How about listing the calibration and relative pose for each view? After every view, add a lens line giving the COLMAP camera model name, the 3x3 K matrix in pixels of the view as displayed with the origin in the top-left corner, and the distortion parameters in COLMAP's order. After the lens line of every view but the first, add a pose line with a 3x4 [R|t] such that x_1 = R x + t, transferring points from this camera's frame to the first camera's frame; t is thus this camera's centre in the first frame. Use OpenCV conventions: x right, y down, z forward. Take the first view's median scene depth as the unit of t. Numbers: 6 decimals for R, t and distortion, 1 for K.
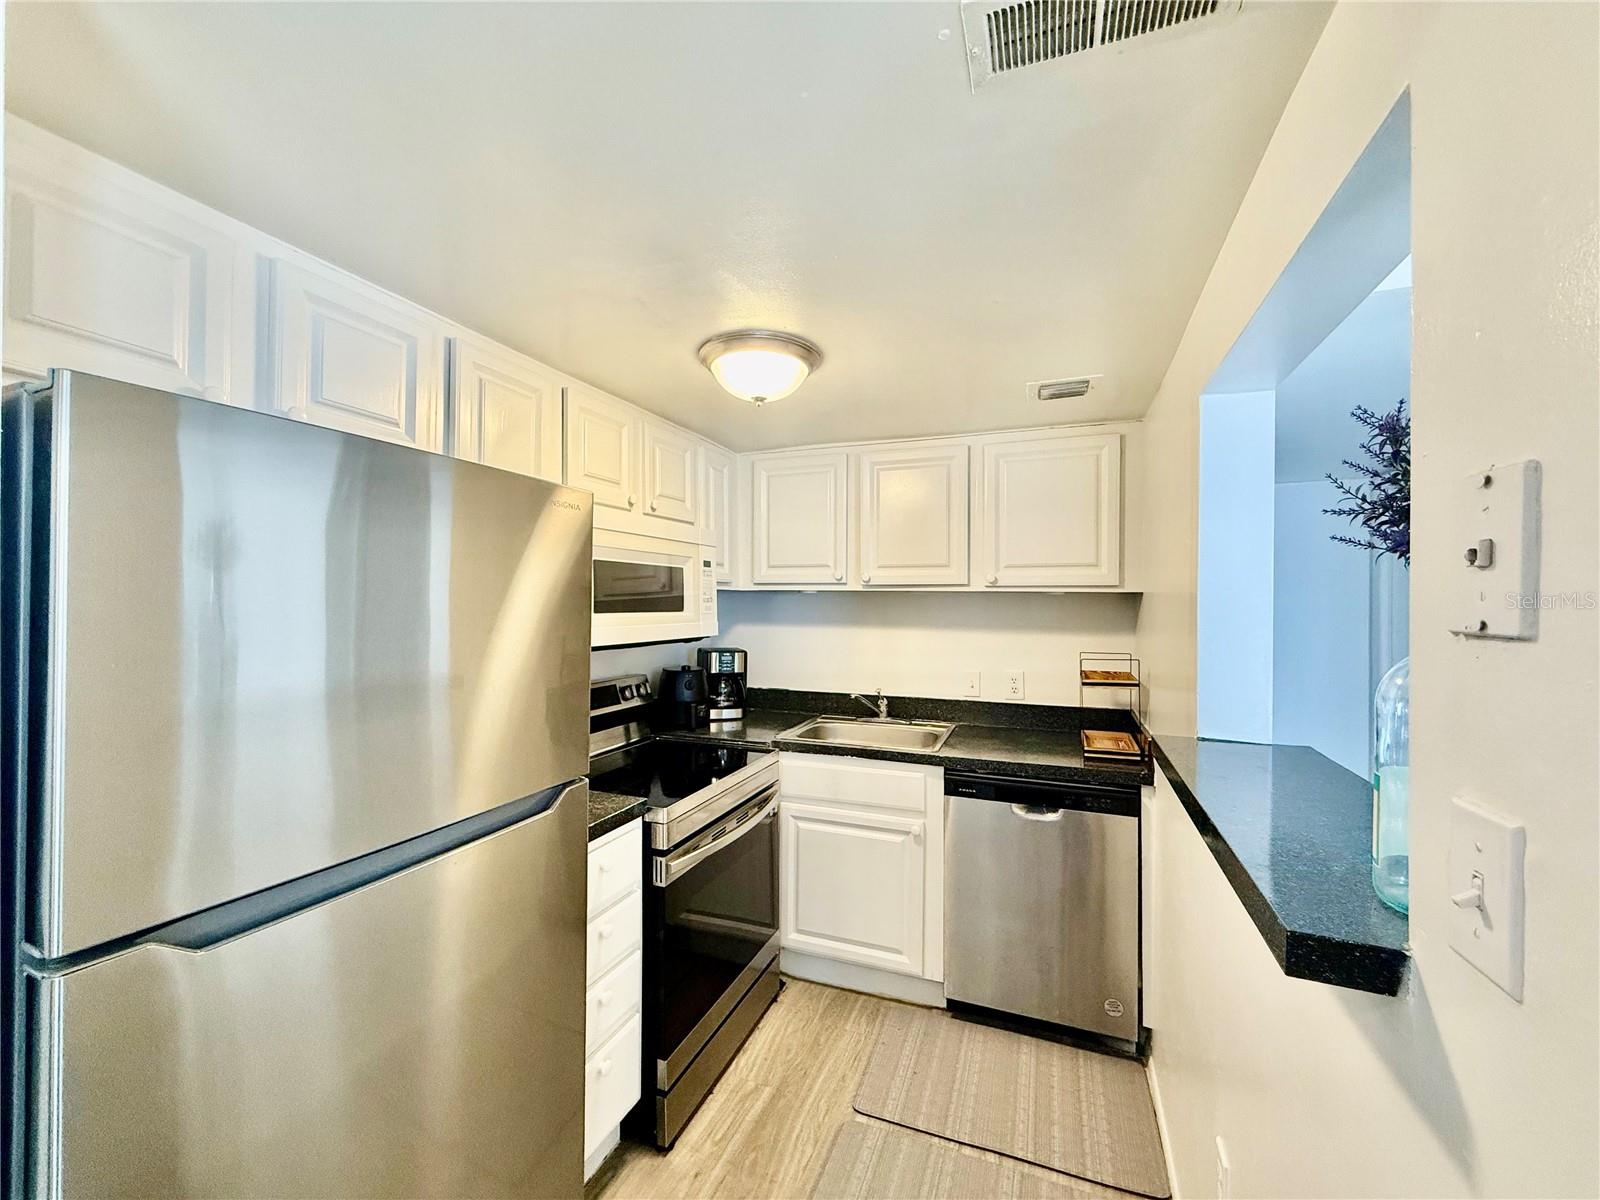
lens RADIAL K [[638.0, 0, 795.5], [0, 638.0, 599.5], [0, 0, 1]] dist [-0.000019, 0.000487]
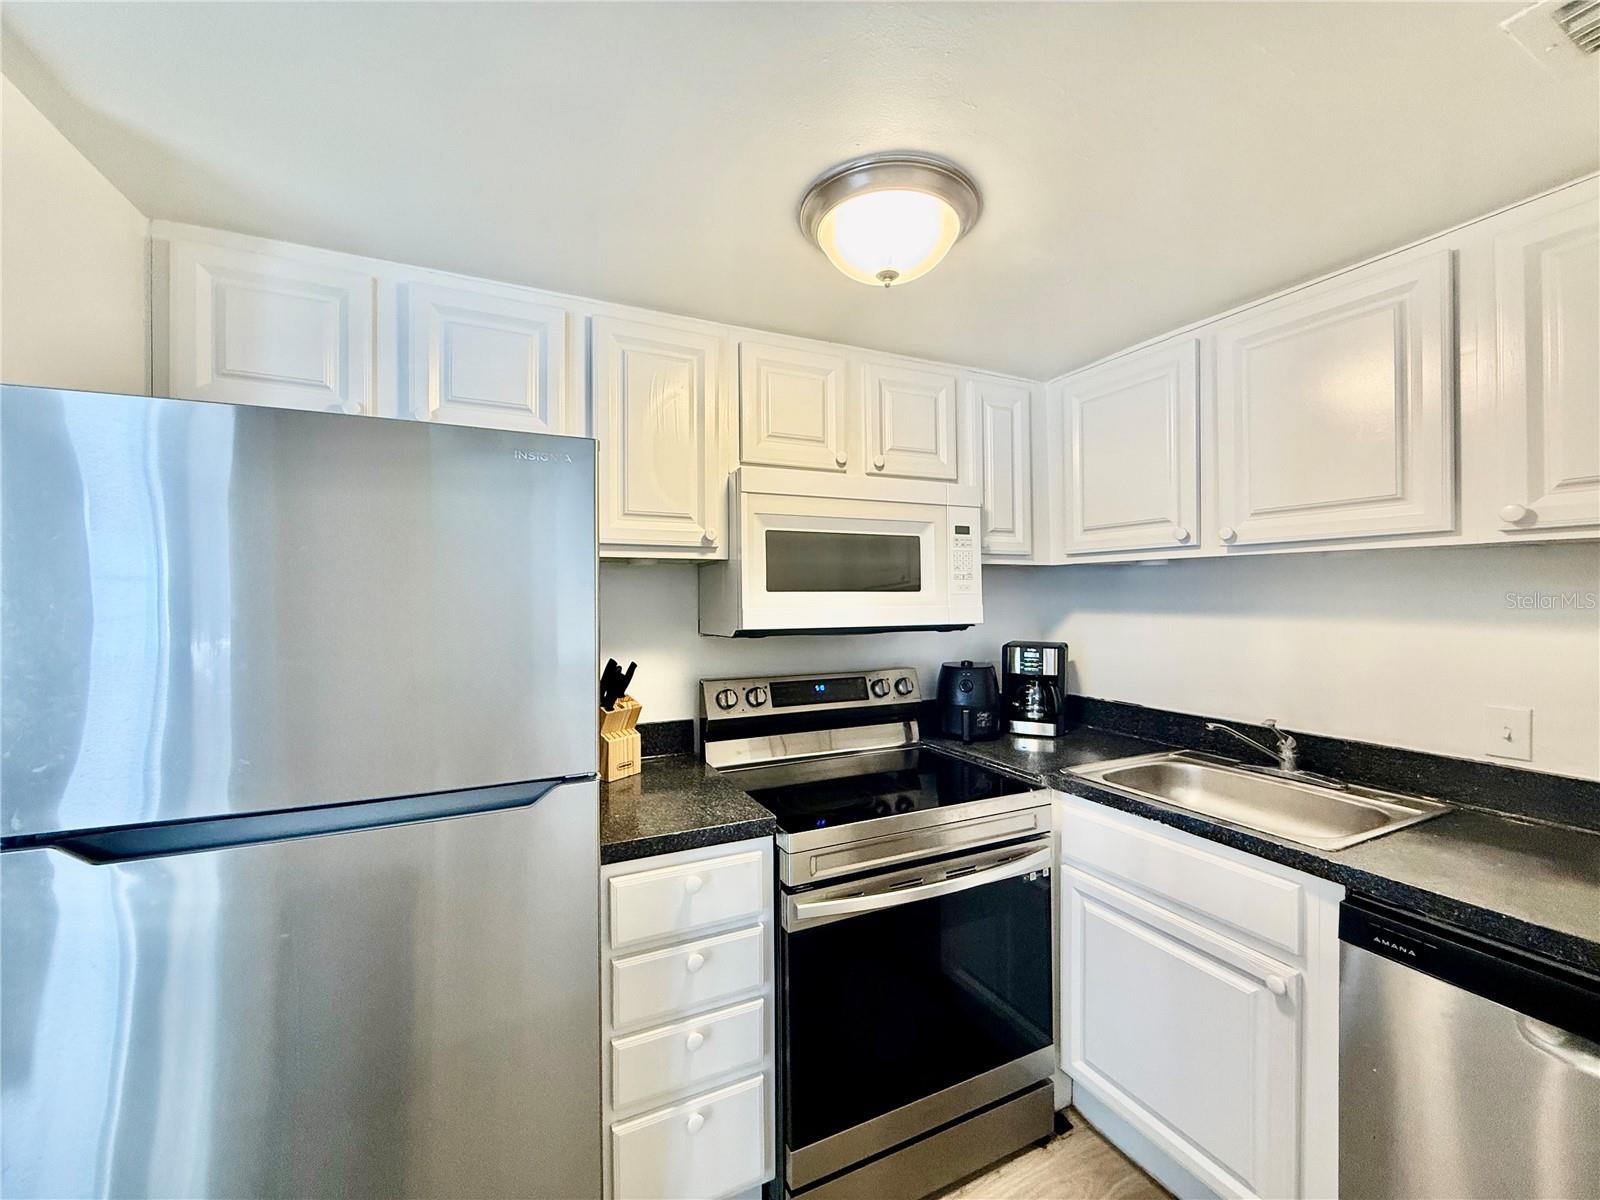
lens RADIAL K [[636.4, 0, 795.9], [0, 636.4, 599.7], [0, 0, 1]] dist [-0.001157, -0.000386]
pose [[0.735770, -0.005833, -0.677207, 0.248103], [0.011678, 0.999923, 0.004076, 0.024332], [0.677131, -0.010908, 0.735781, 0.313857]]
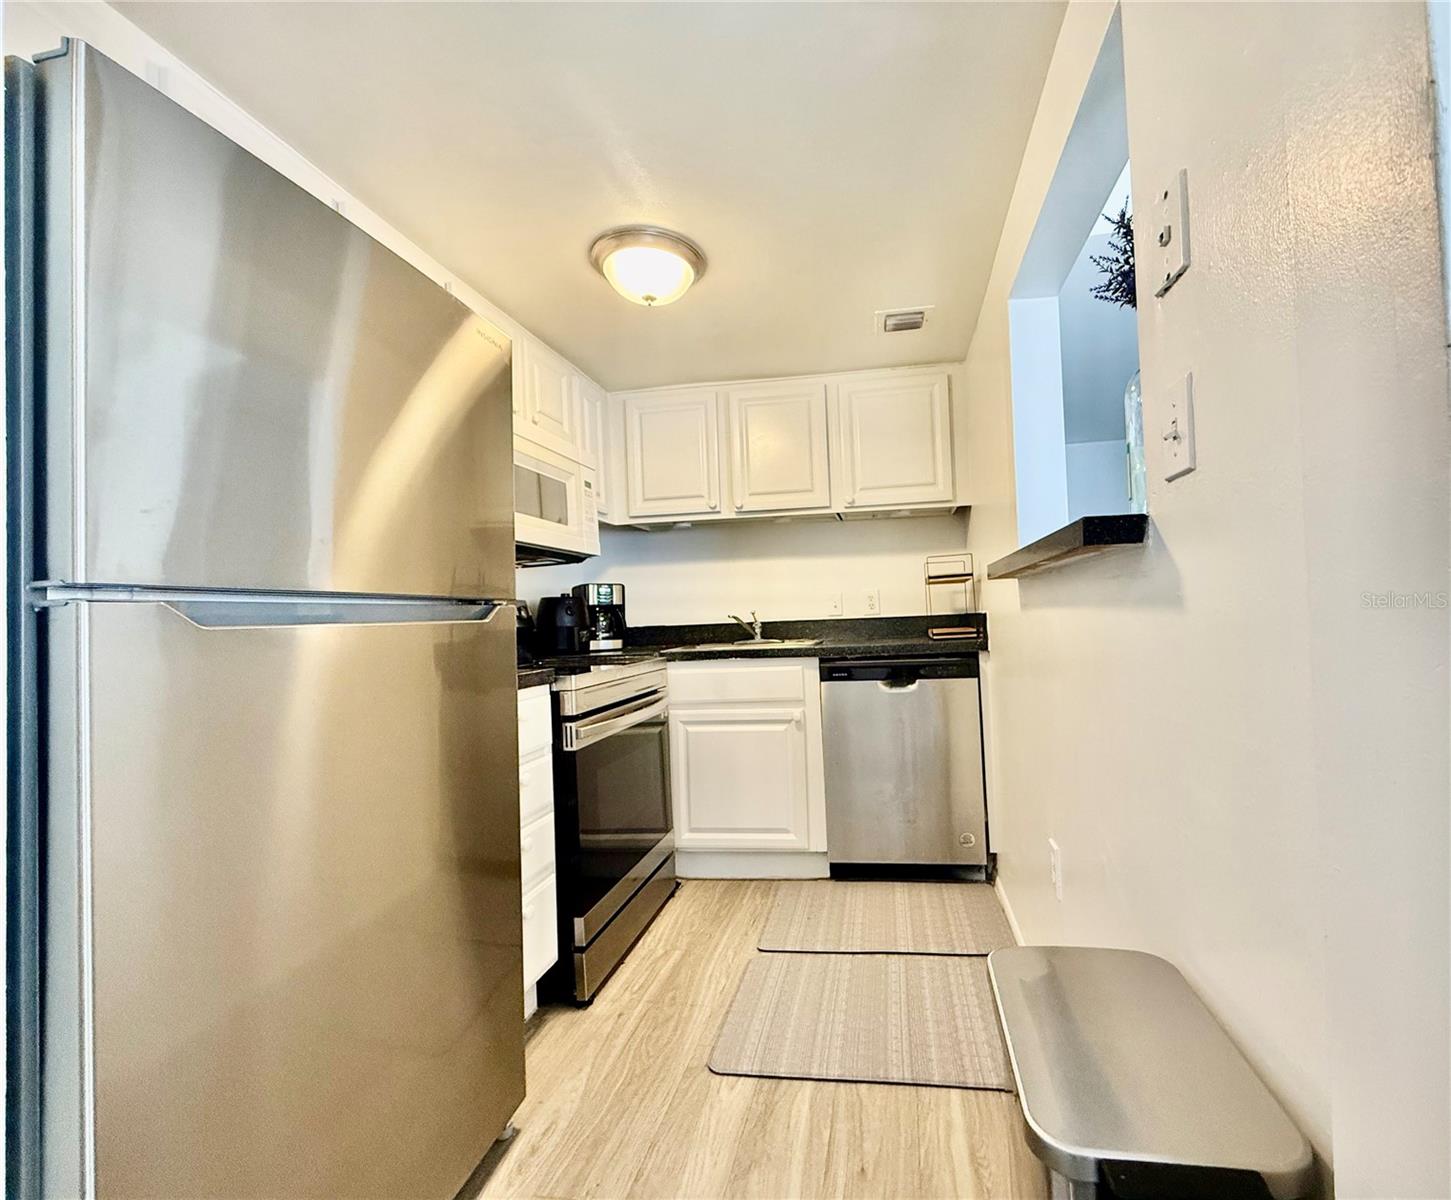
lens RADIAL K [[639.3, 0, 794.5], [0, 639.3, 599.3], [0, 0, 1]] dist [-0.001164, 0.000200]
pose [[0.970345, -0.036636, 0.238934, -0.072012], [0.043319, 0.998802, -0.022777, 0.177880], [-0.237813, 0.032452, 0.970769, -0.083423]]
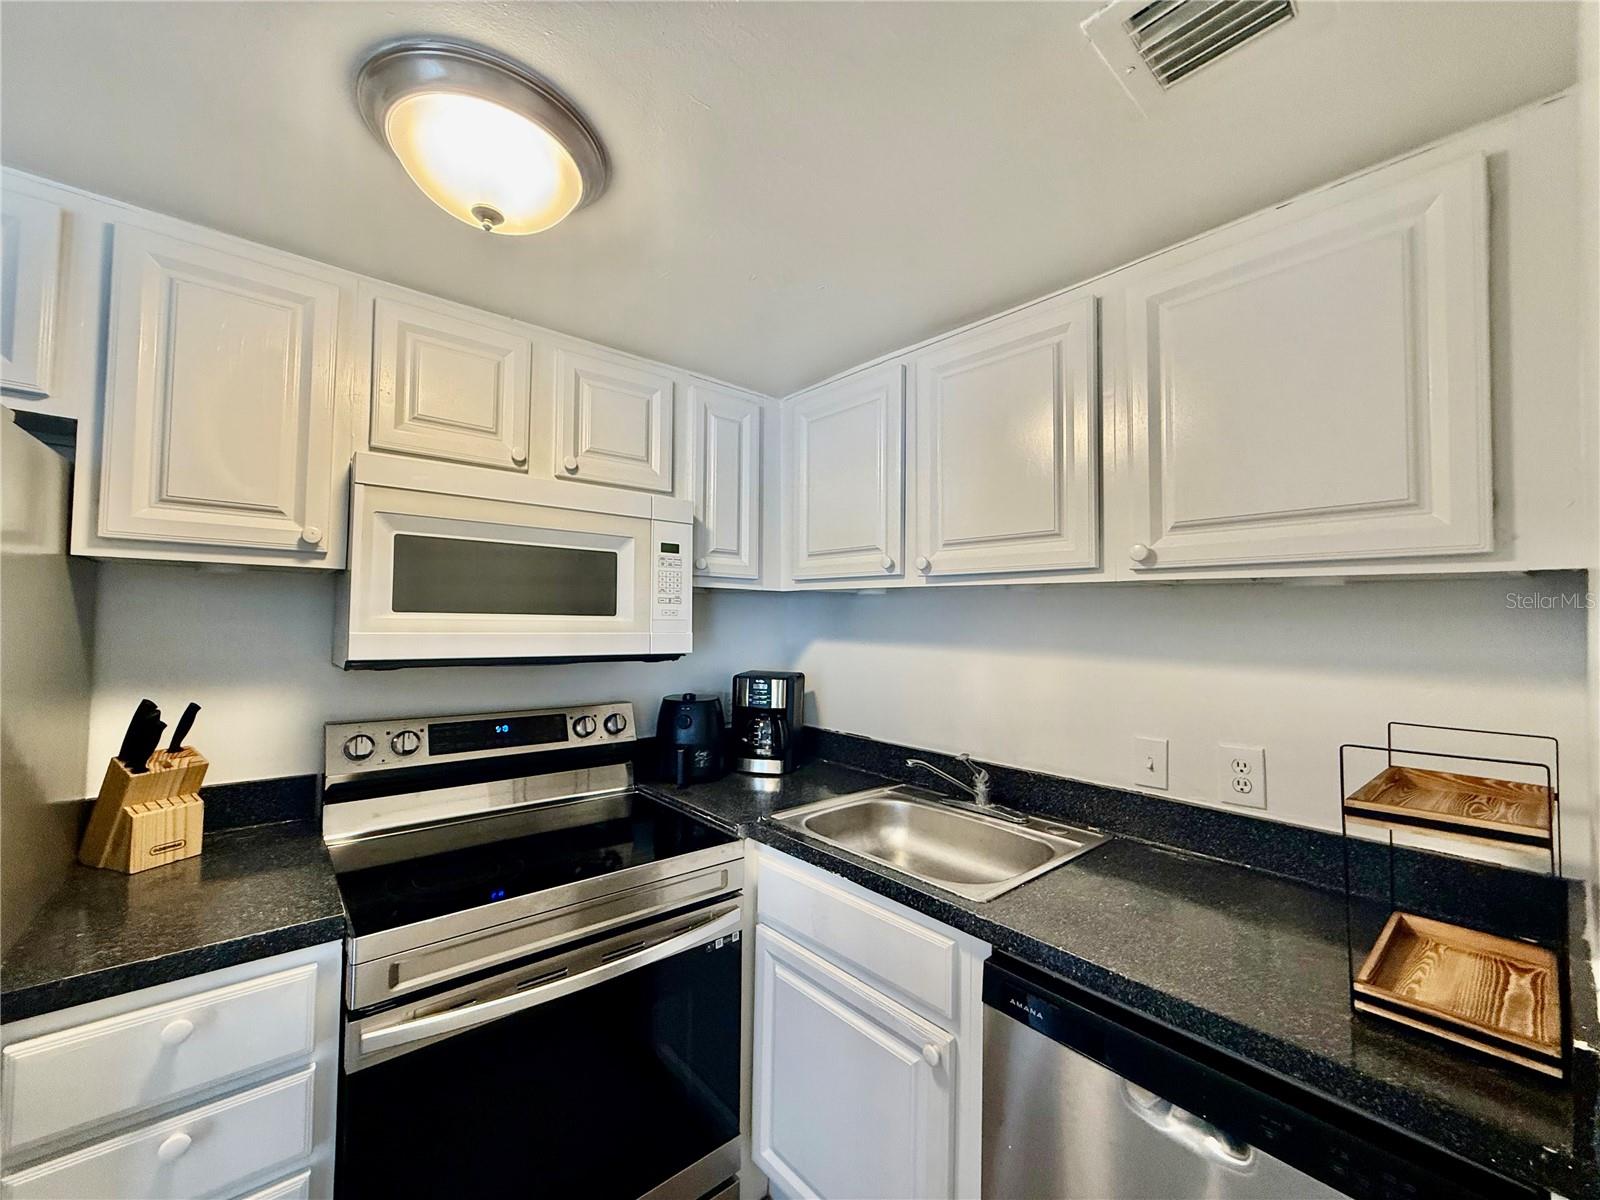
lens RADIAL K [[638.0, 0, 795.5], [0, 638.0, 599.5], [0, 0, 1]] dist [-0.000019, 0.000487]
pose [[0.886917, -0.006892, -0.461878, 0.316912], [-0.009153, 0.999430, -0.032490, 0.022065], [0.461838, 0.033044, 0.886348, 0.481102]]
